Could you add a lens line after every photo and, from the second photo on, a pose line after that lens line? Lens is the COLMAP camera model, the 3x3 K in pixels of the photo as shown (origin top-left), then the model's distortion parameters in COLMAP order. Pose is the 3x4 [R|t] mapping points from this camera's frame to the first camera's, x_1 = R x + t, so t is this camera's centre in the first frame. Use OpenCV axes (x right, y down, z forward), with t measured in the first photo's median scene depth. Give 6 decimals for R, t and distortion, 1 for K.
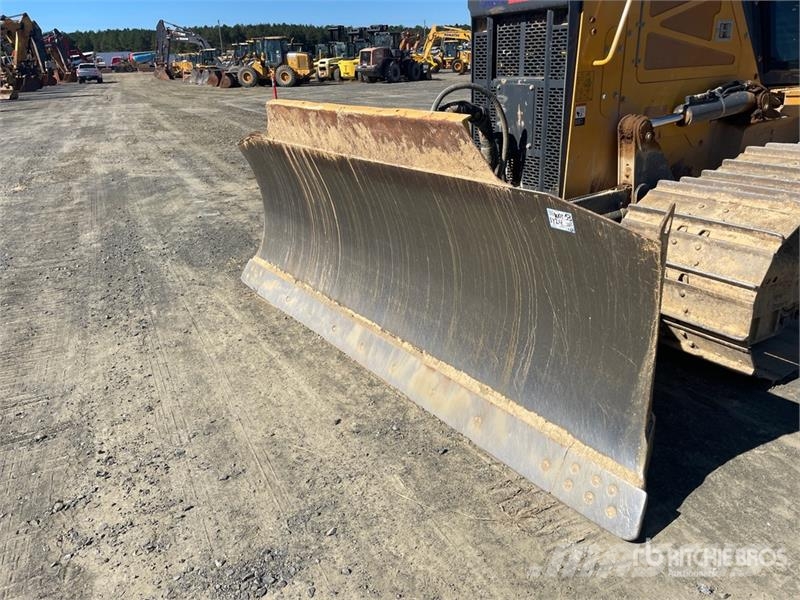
lens RADIAL K [[604.9, 0, 400.0], [0, 604.9, 300.0], [0, 0, 1]] dist [0.091039, -0.116669]
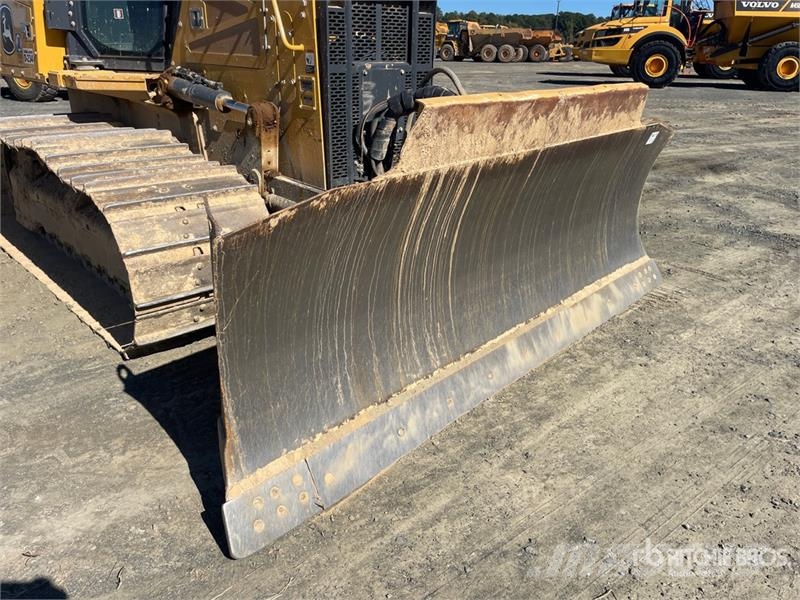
lens RADIAL K [[599.4, 0, 405.2], [0, 599.4, 297.4], [0, 0, 1]] dist [0.084135, -0.105902]
pose [[-0.211500, -0.349958, 0.912577, -0.861065], [0.347189, 0.845903, 0.404854, -0.446334], [-0.913634, 0.402464, -0.057407, 1.234124]]
